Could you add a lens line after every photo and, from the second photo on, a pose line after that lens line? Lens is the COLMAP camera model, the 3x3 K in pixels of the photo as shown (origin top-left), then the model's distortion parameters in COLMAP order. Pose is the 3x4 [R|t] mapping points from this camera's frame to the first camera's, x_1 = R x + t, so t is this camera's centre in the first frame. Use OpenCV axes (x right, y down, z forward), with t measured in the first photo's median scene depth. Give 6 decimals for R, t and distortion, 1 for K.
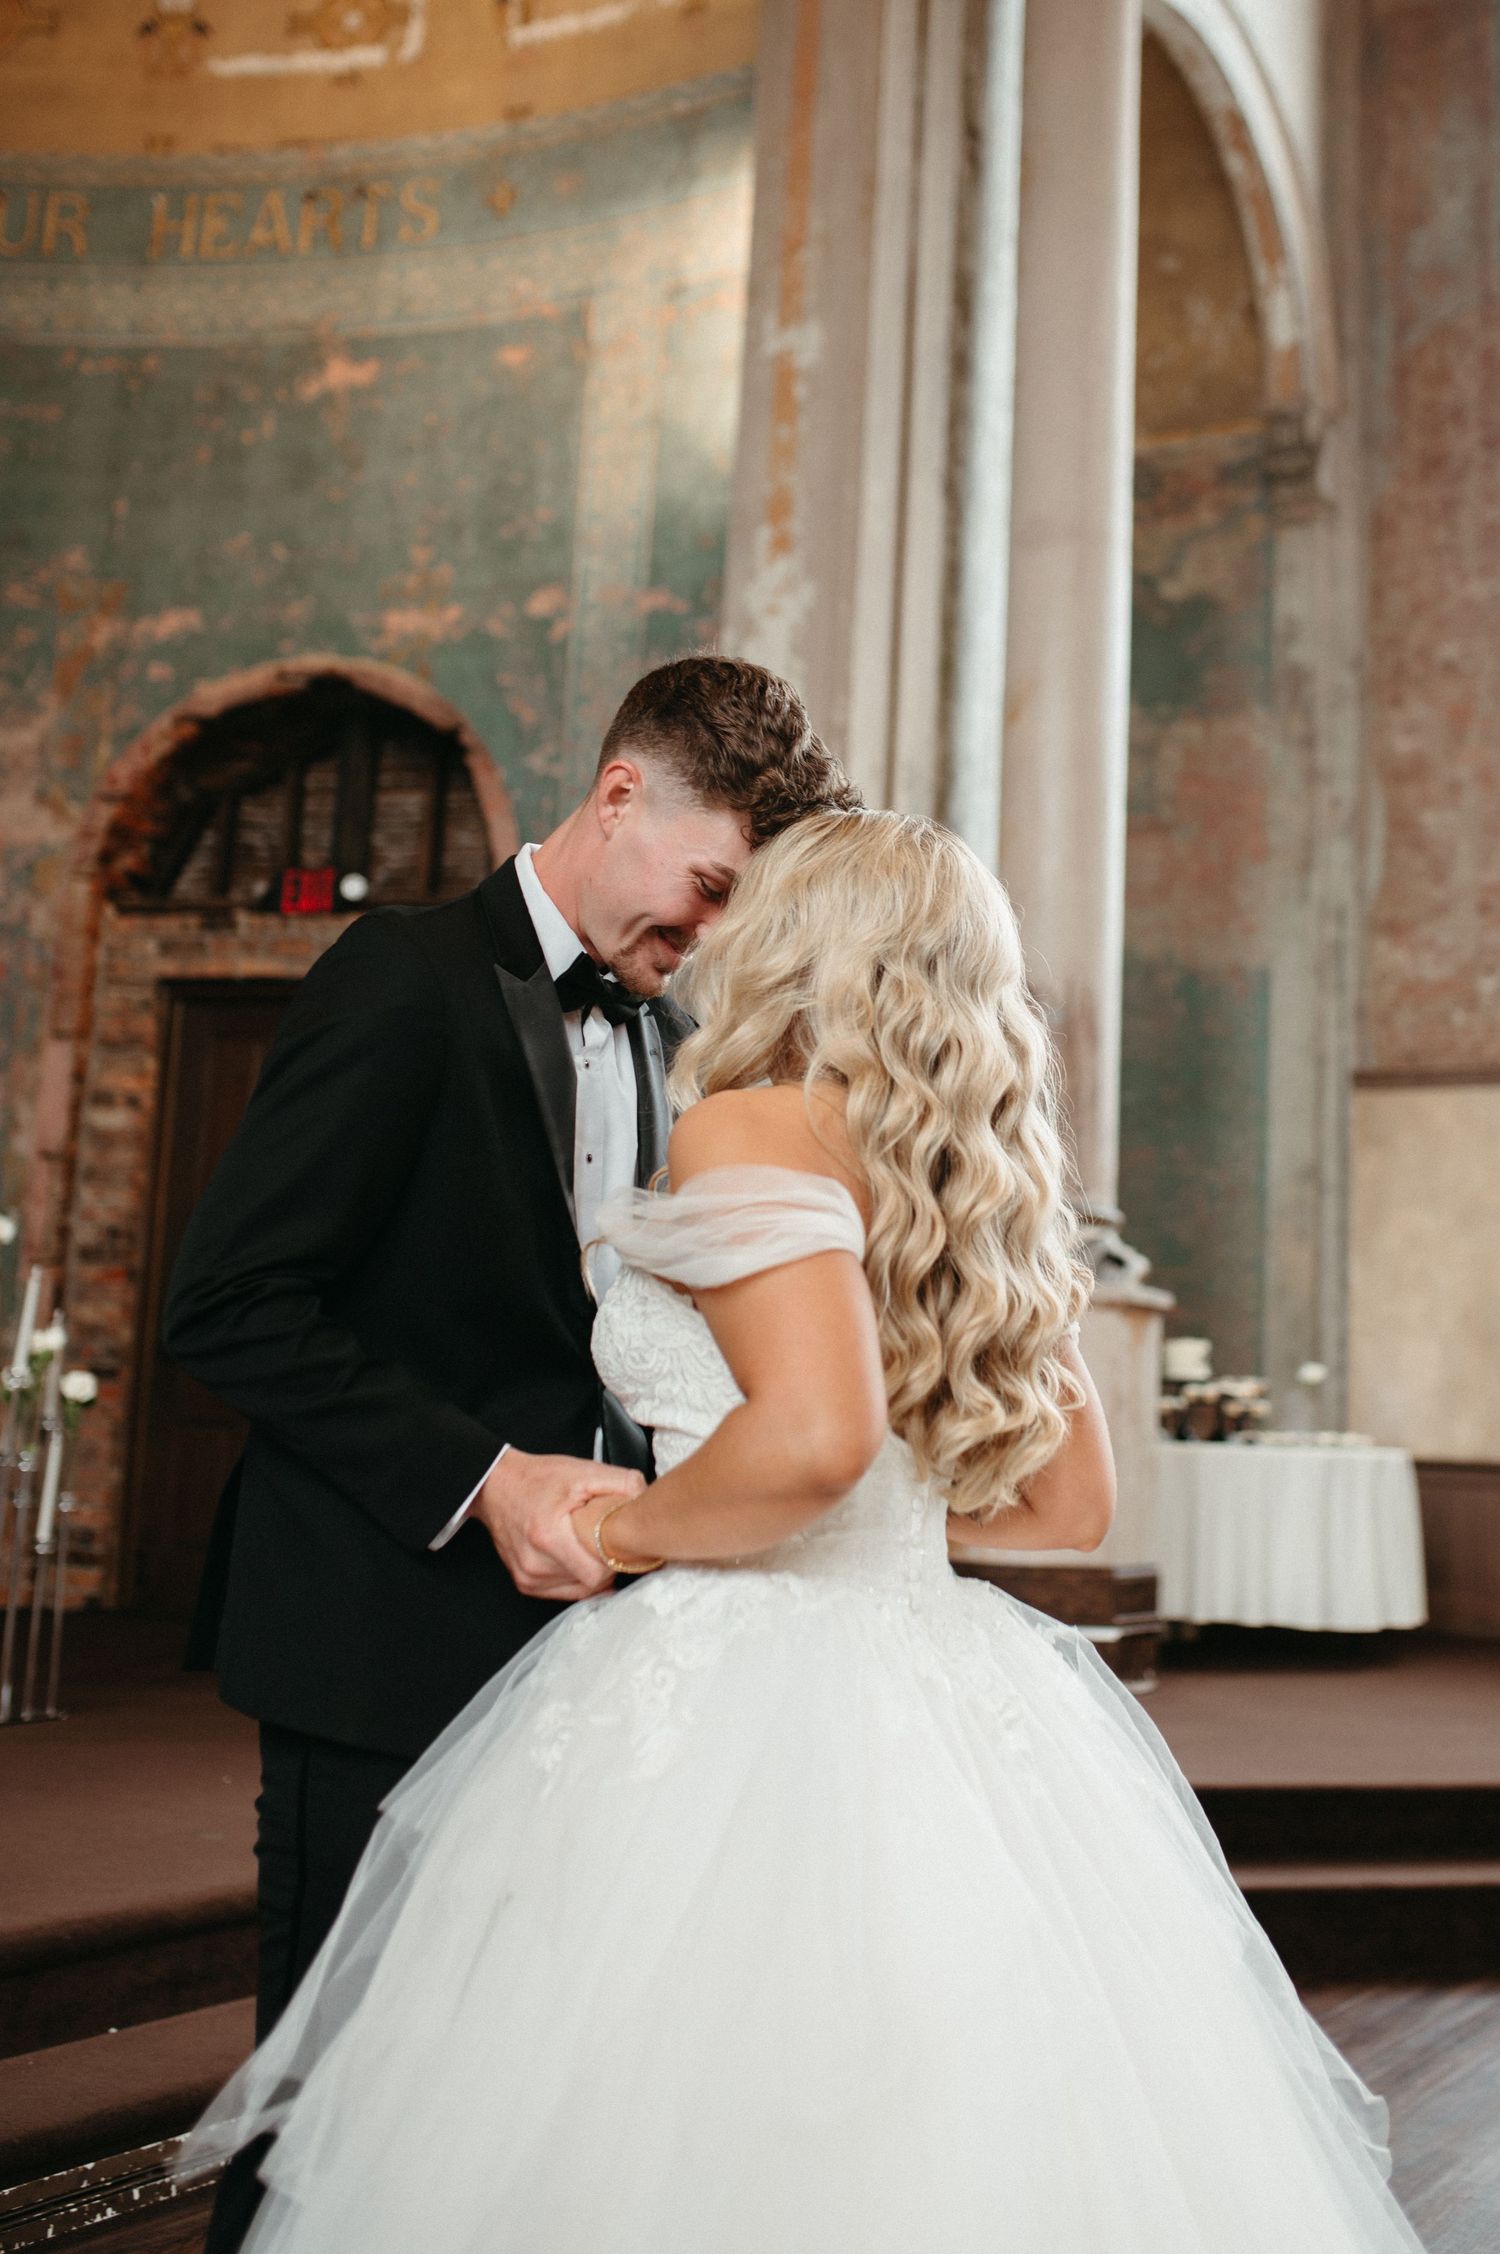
lens RADIAL K [[2456.3, 0, 882.4], [0, 2456.3, 978.9], [0, 0, 1]] dist [-0.056903, 0.030223]
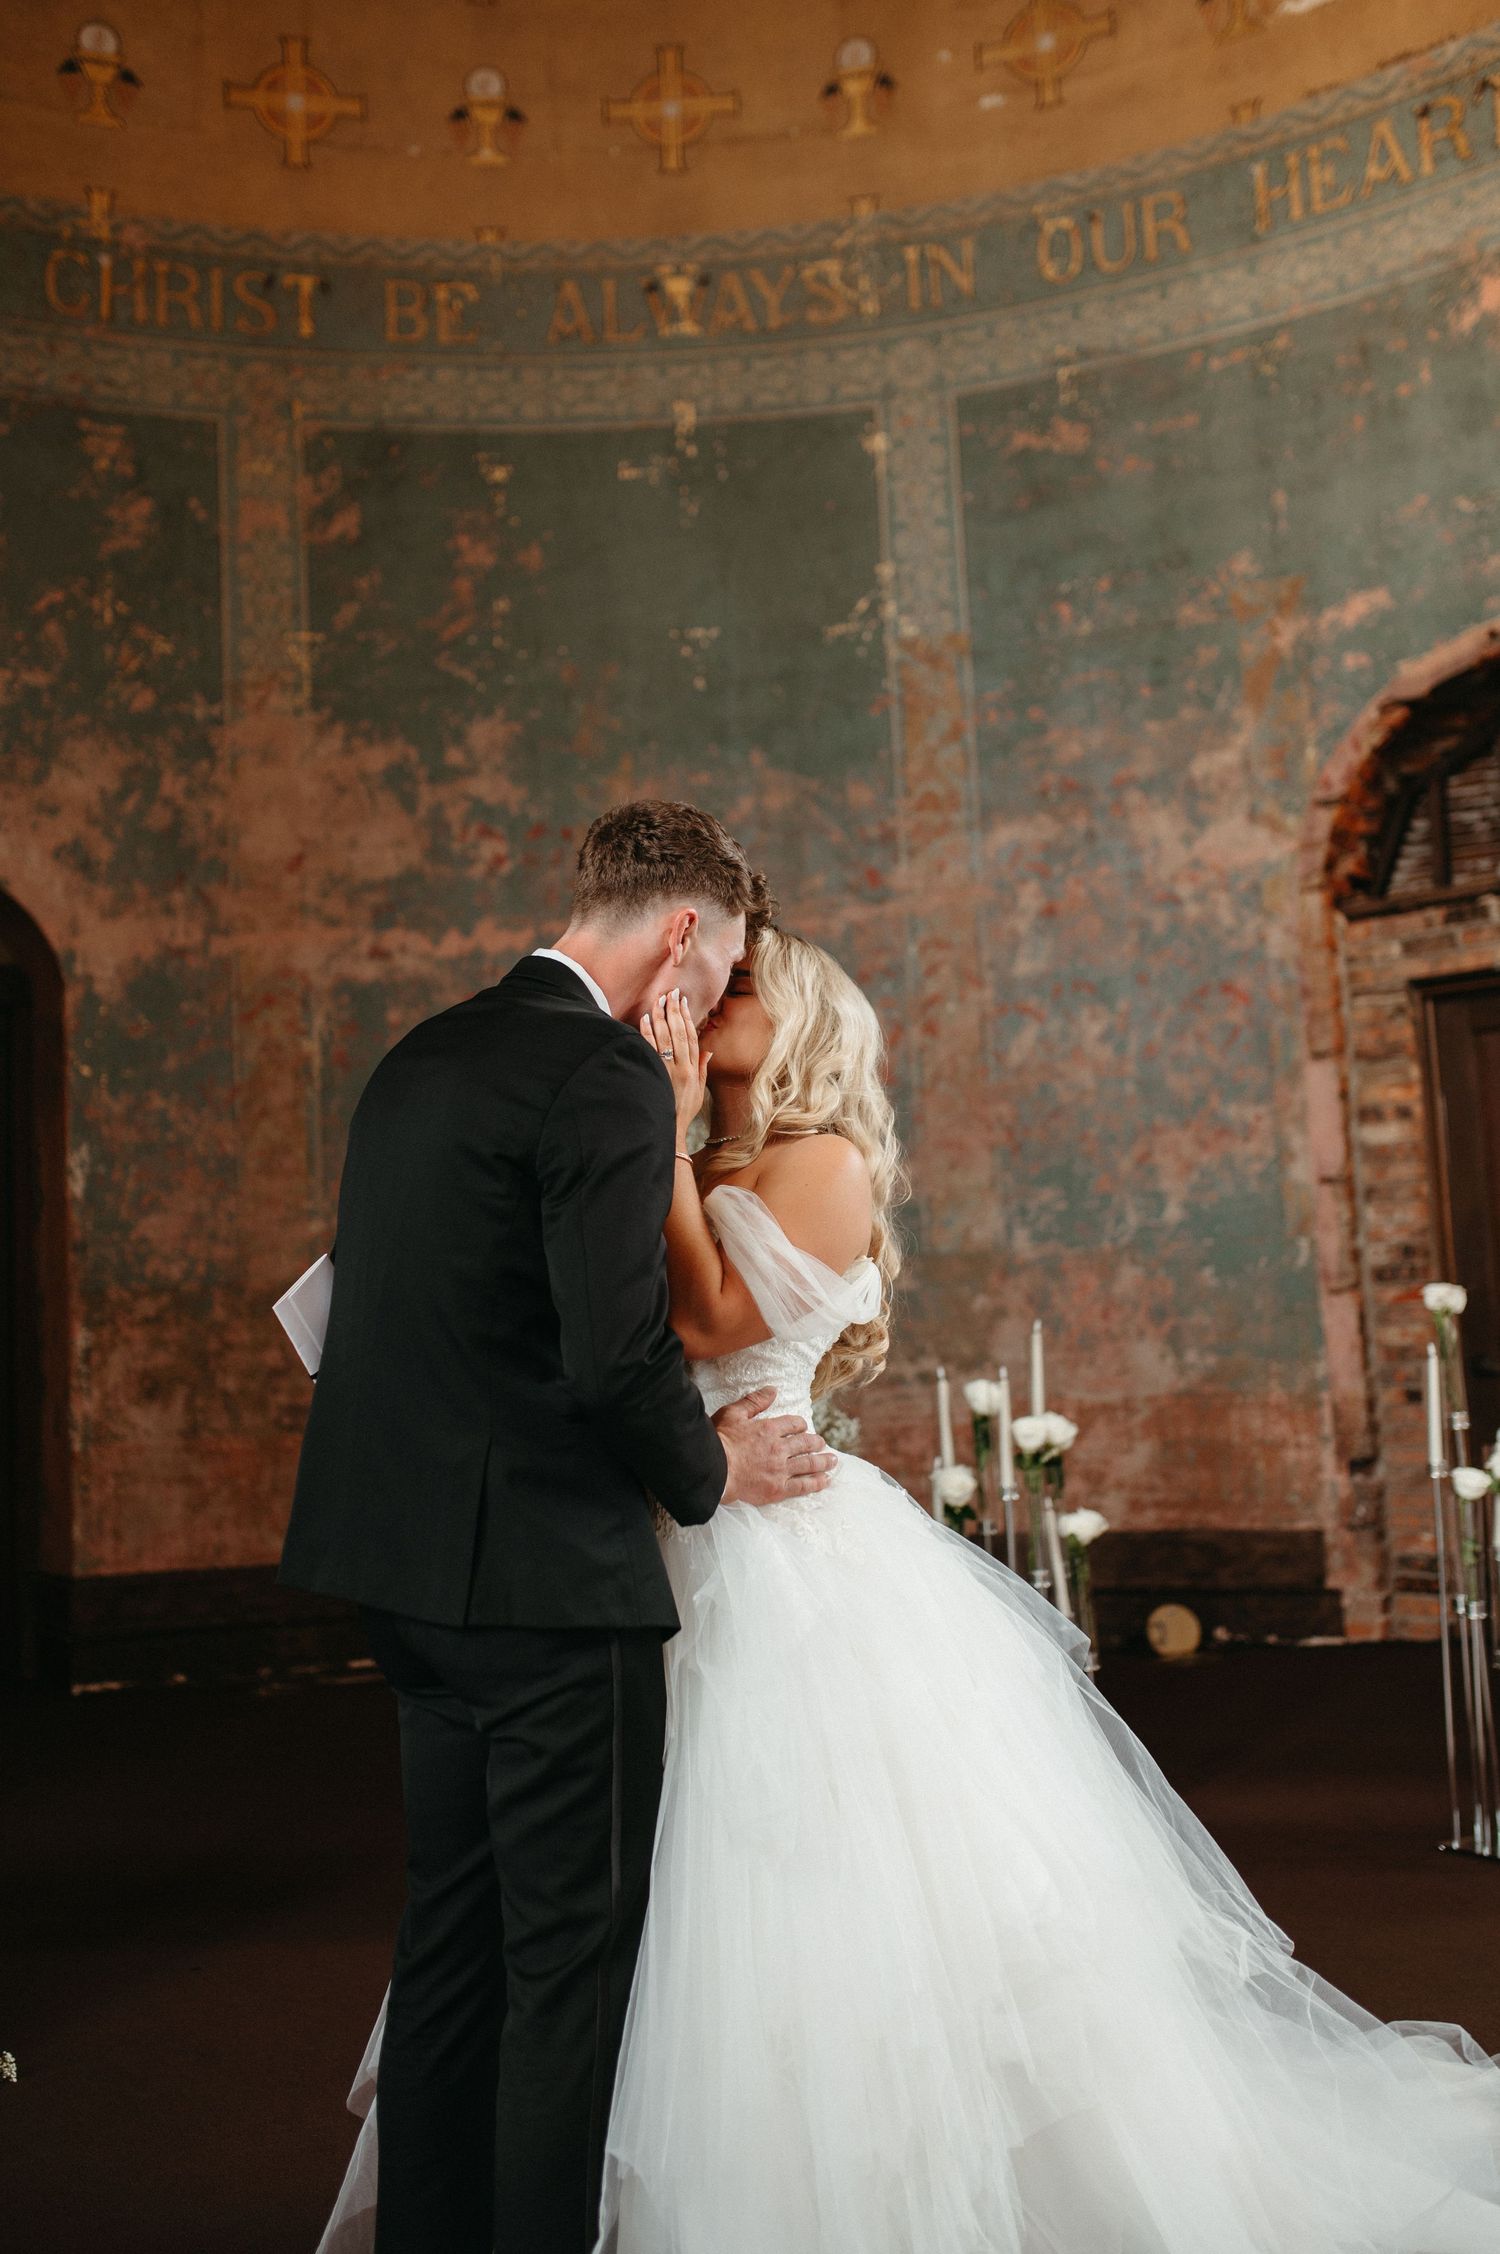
lens RADIAL K [[2162.5, 0, 740.7], [0, 2162.5, 1115.3], [0, 0, 1]] dist [-0.081560, 0.108953]
pose [[0.886573, -0.130534, -0.443789, -0.162228], [0.166538, 0.985099, 0.042946, -0.027758], [0.431570, -0.111983, 0.895102, 0.134951]]
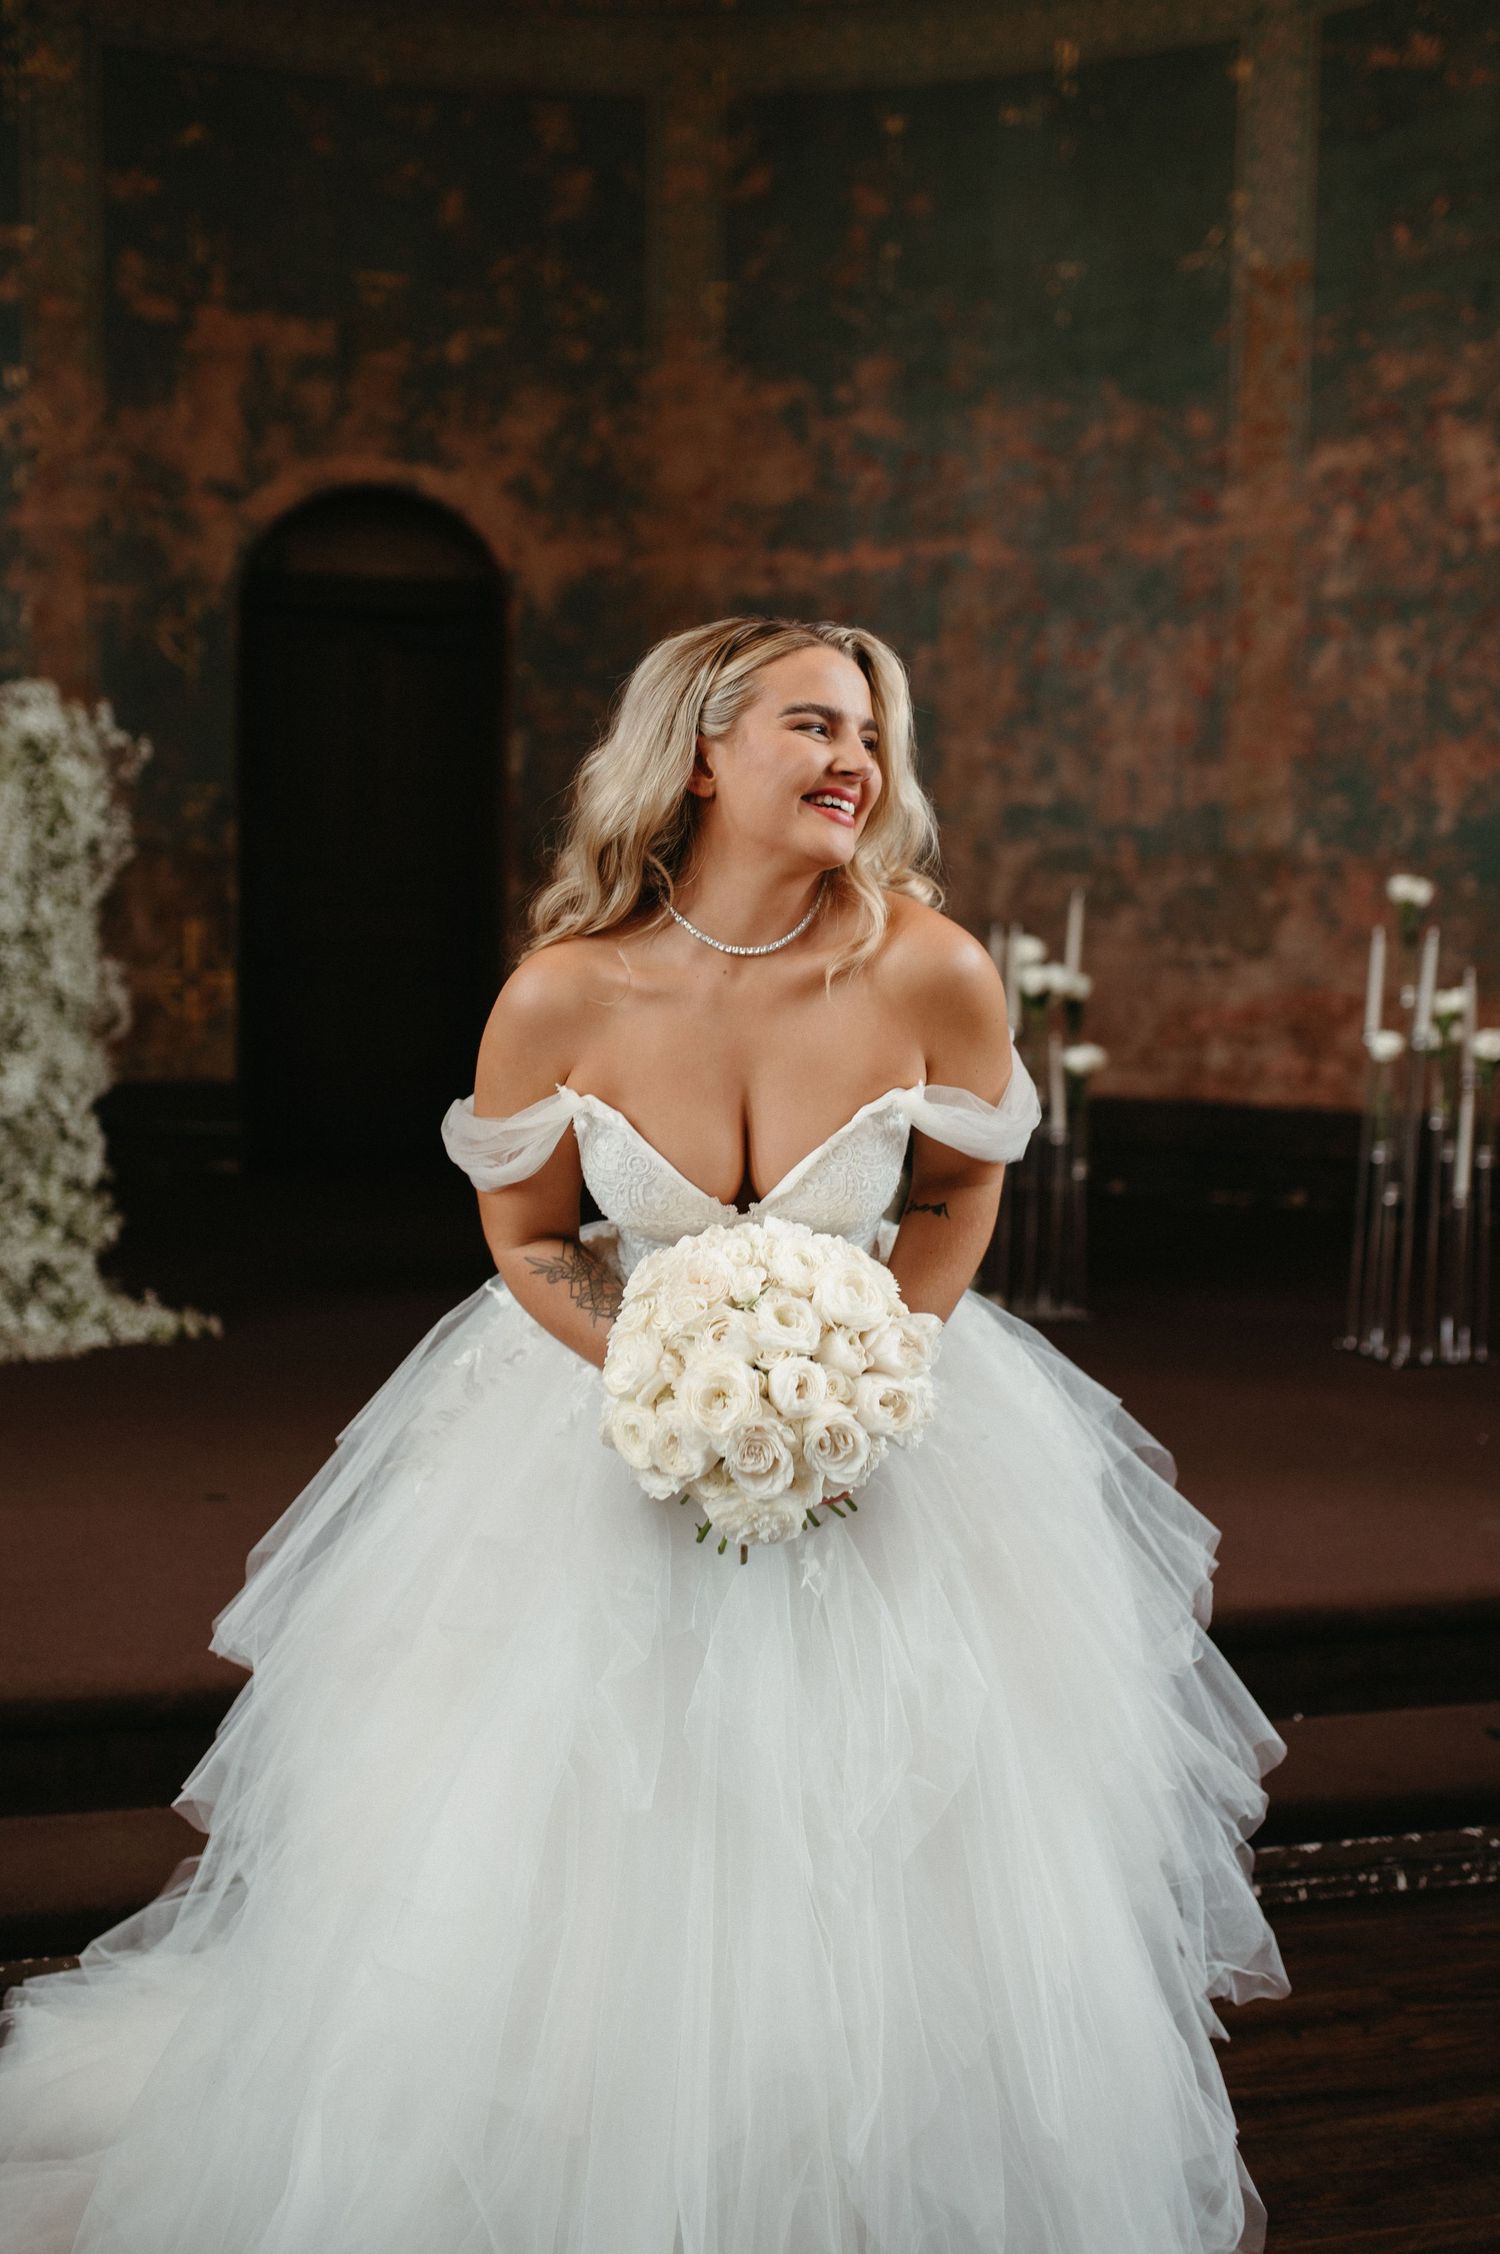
lens RADIAL K [[2162.5, 0, 740.7], [0, 2162.5, 1115.3], [0, 0, 1]] dist [-0.081560, 0.108953]
pose [[0.680309, 0.019395, -0.732669, 0.072175], [0.147665, 0.975524, 0.162936, 0.004117], [0.717896, -0.219036, 0.660794, 0.126688]]
